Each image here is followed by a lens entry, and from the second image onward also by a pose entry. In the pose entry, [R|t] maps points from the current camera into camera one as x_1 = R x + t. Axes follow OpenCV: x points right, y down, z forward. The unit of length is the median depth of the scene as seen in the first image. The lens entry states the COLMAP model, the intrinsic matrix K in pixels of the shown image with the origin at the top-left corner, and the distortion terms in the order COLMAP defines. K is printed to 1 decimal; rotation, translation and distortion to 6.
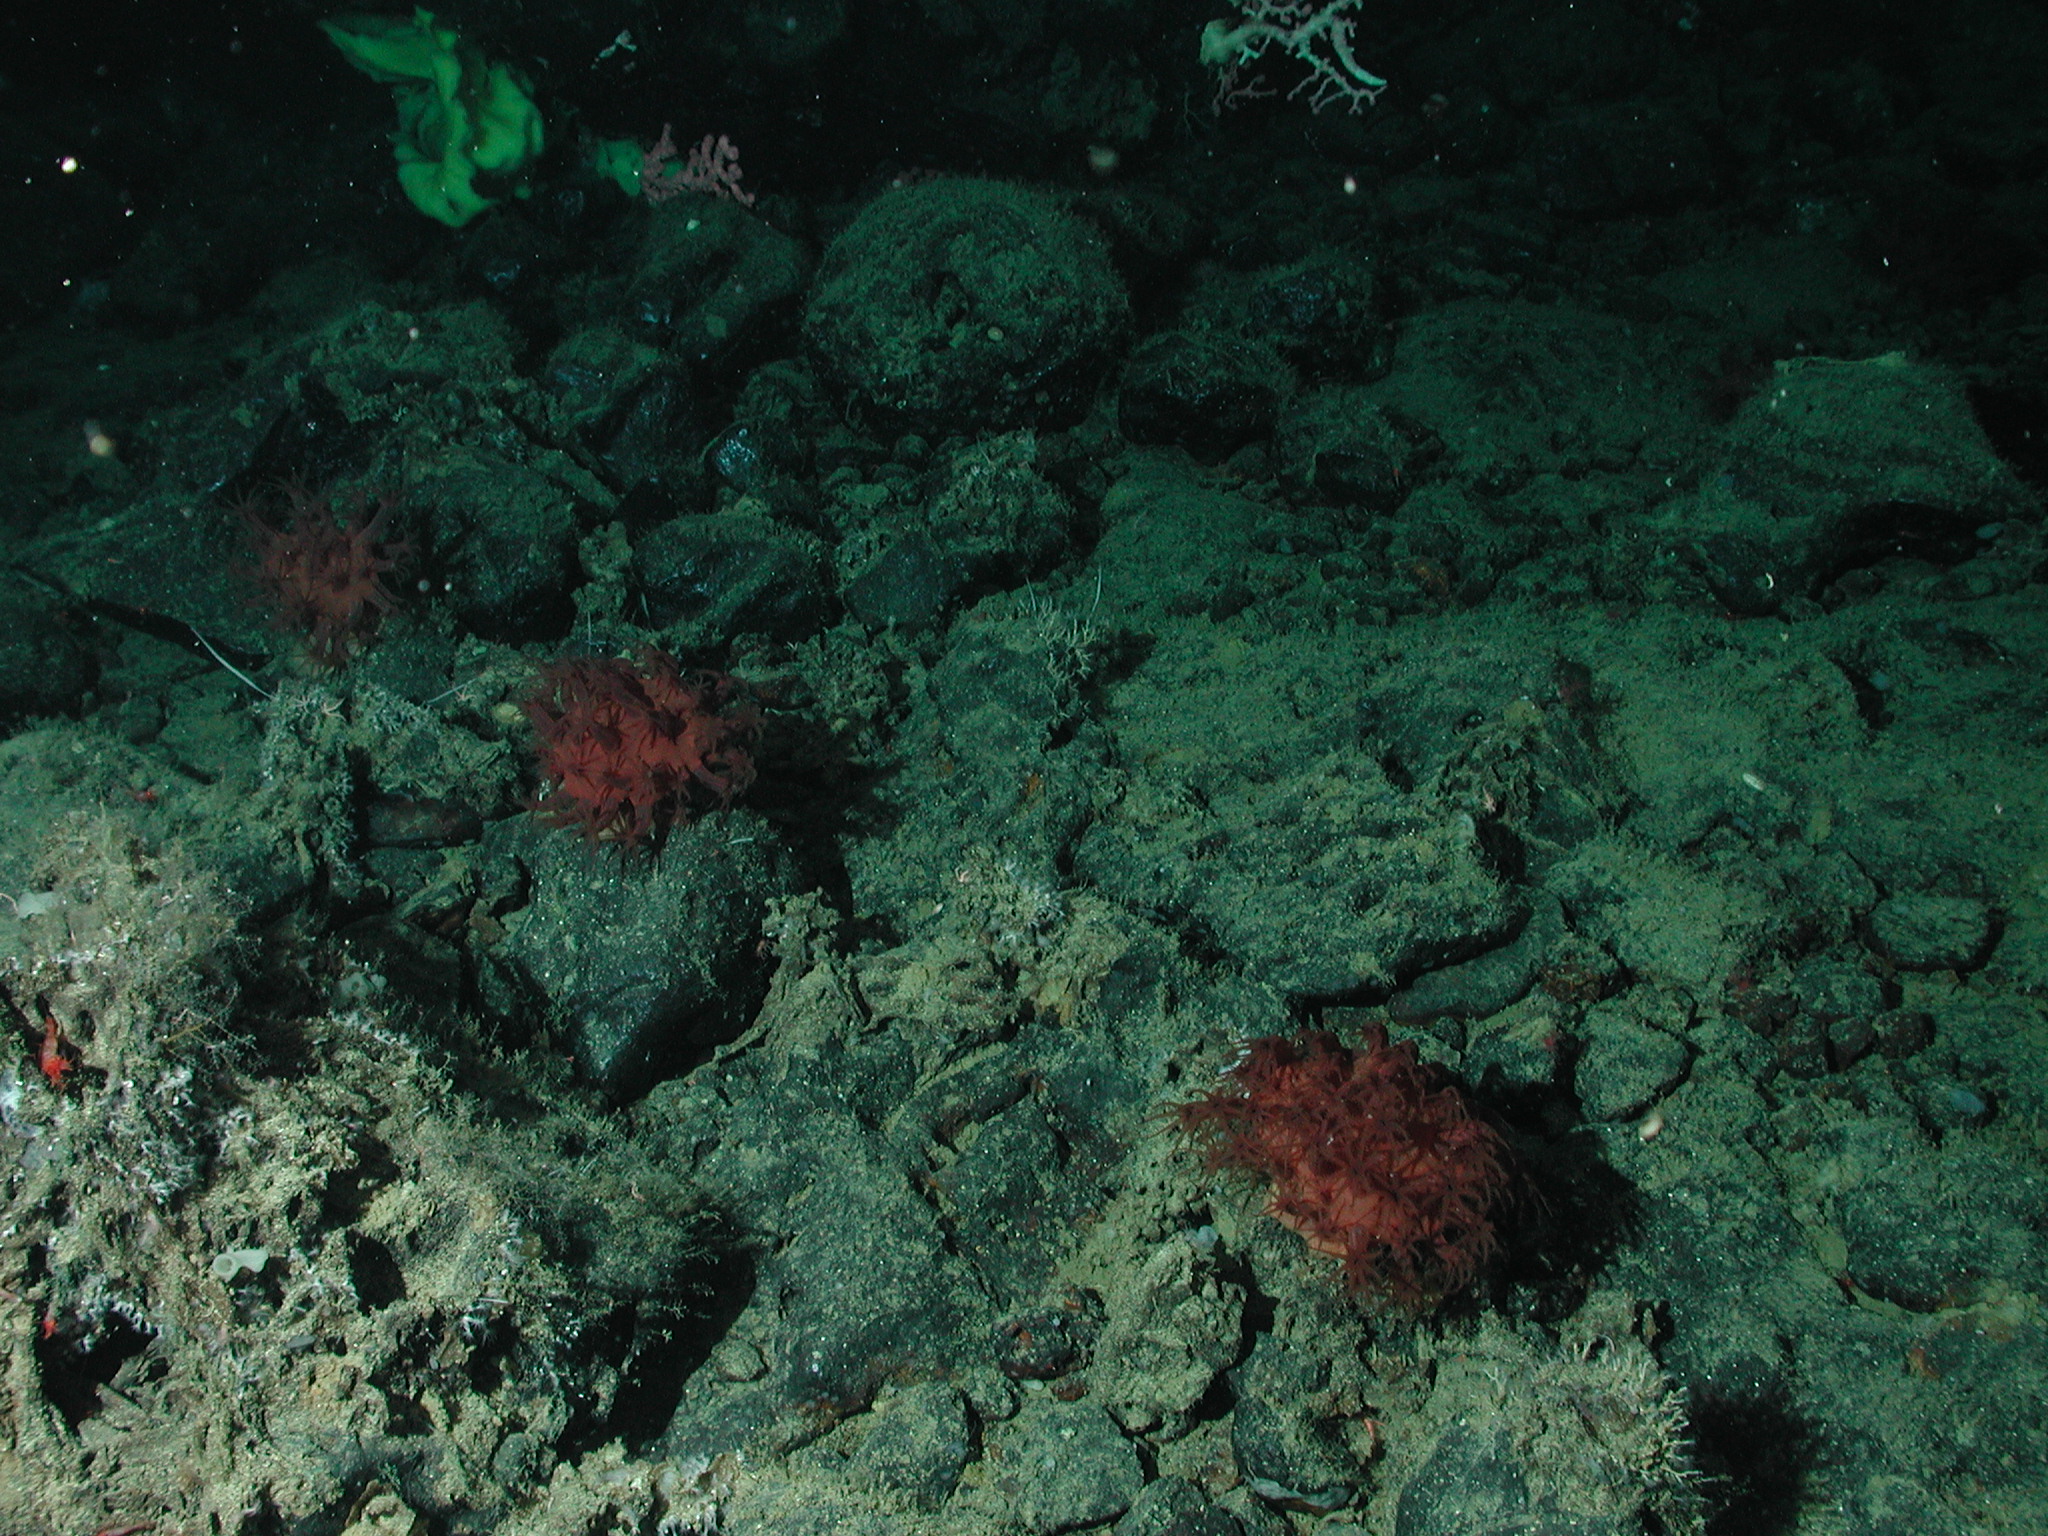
lens RADIAL K [[2306.3, 0, 1023.1], [0, 2306.3, 774.5], [0, 0, 1]] dist [-0.042311, 0.000000]
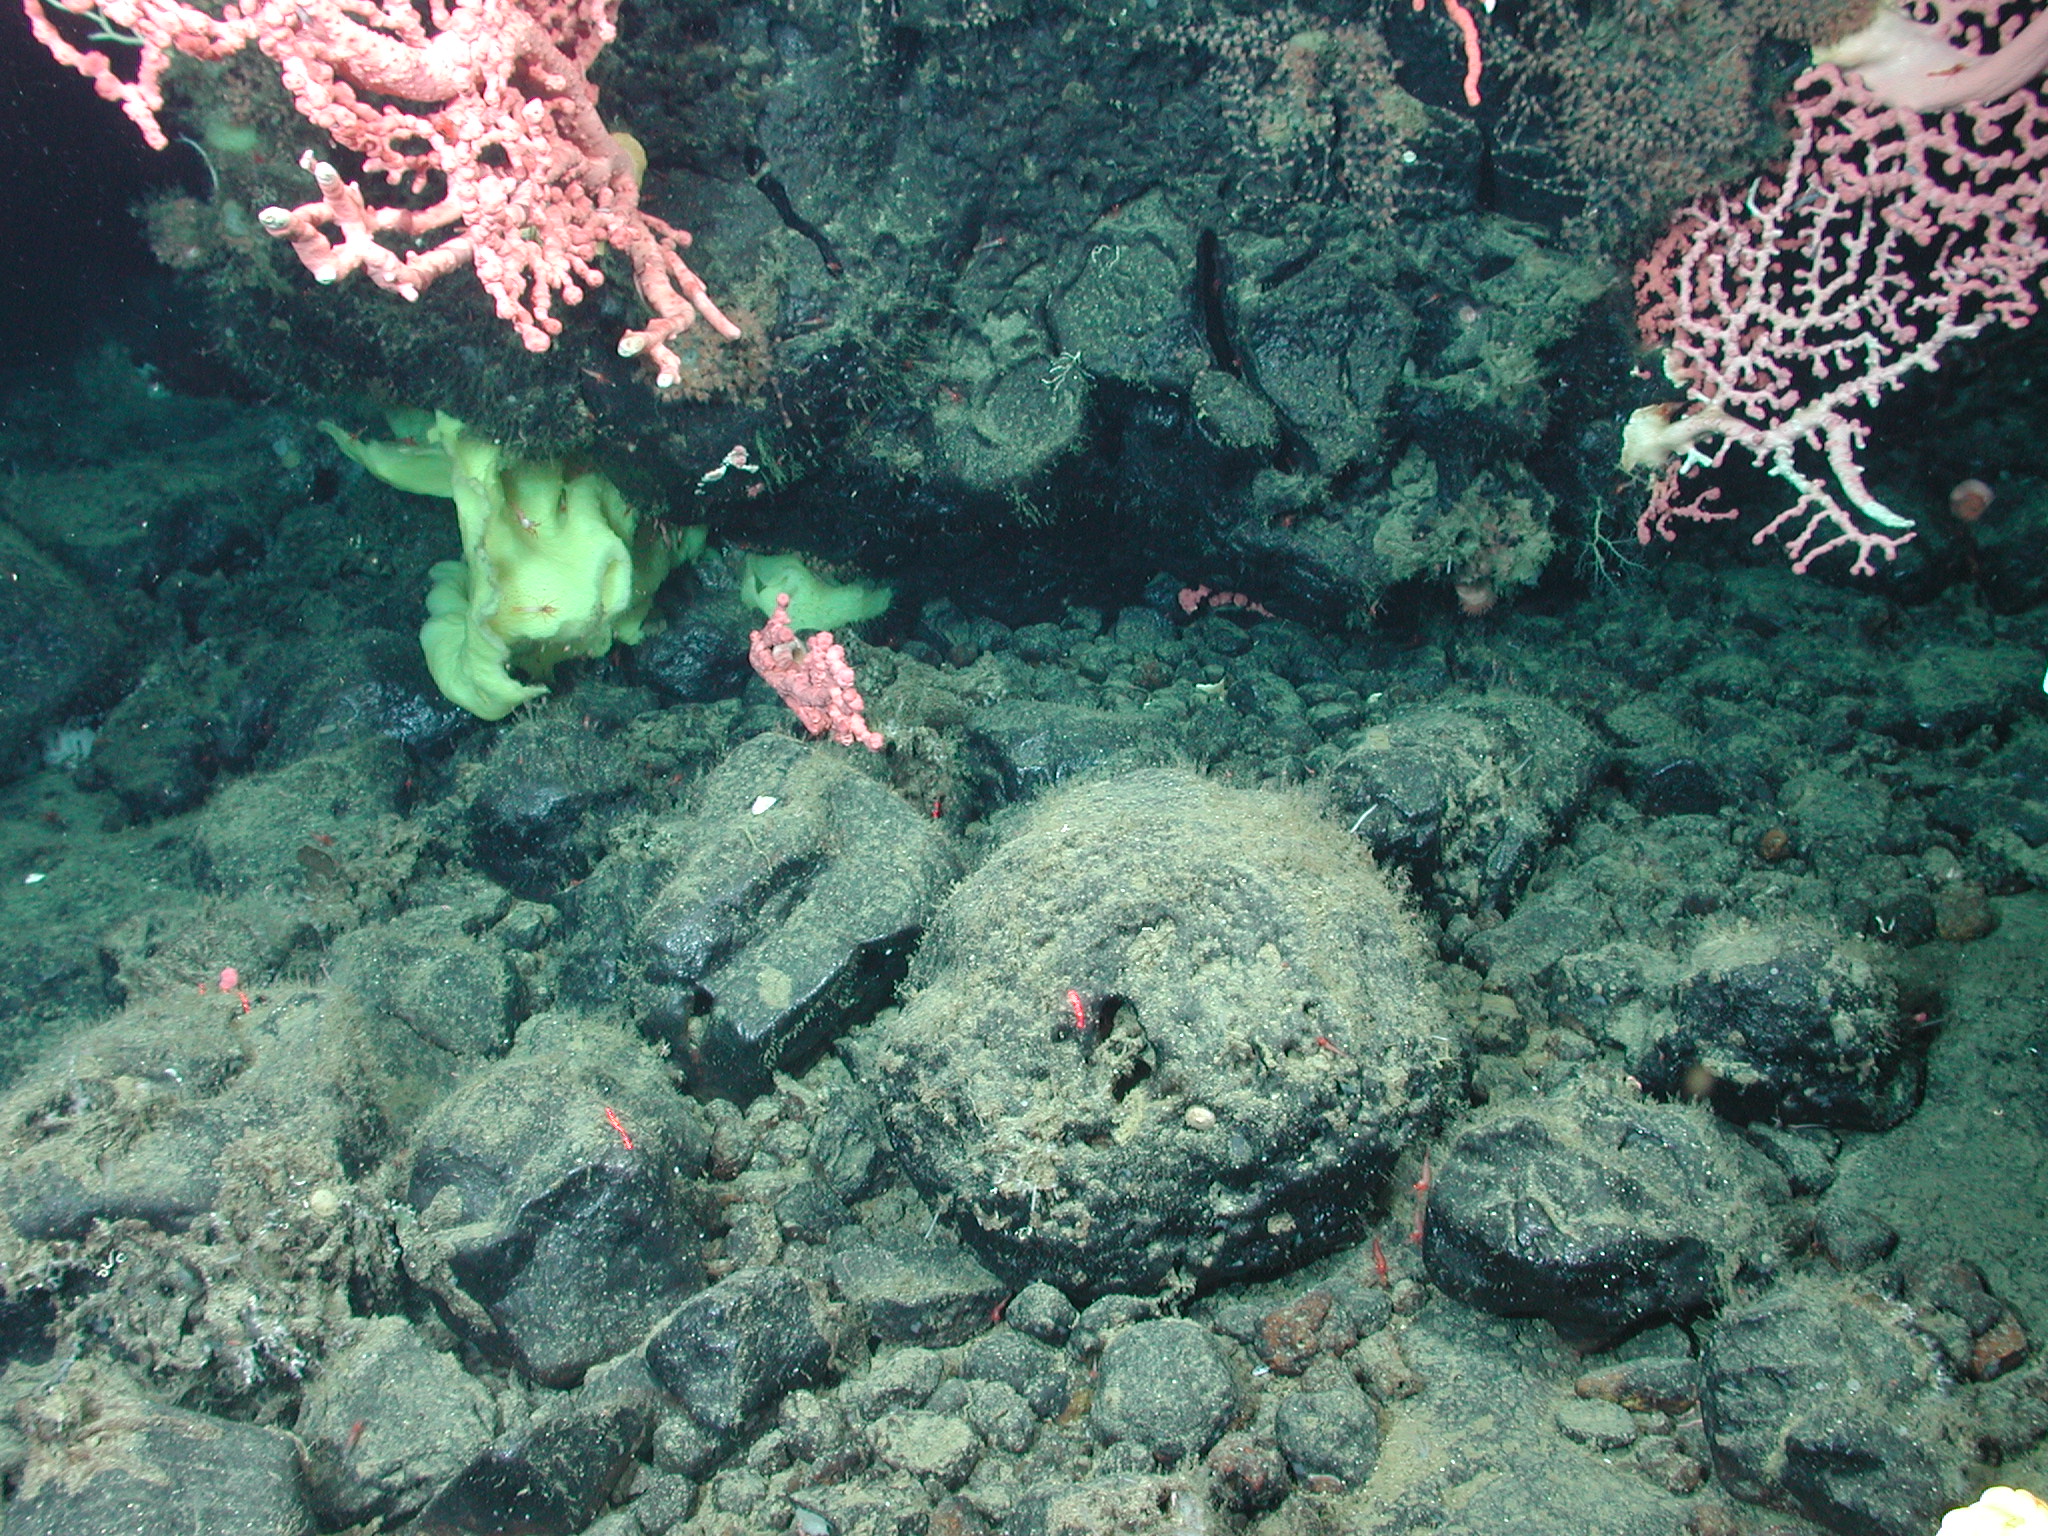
lens RADIAL K [[2306.3, 0, 1028.9], [0, 2306.3, 824.5], [0, 0, 1]] dist [-0.042311, 0.000000]
pose [[0.983343, 0.048445, -0.175186, 0.052411], [-0.056630, 0.997510, -0.042024, -0.297205], [0.172714, 0.051245, 0.983638, 0.557632]]
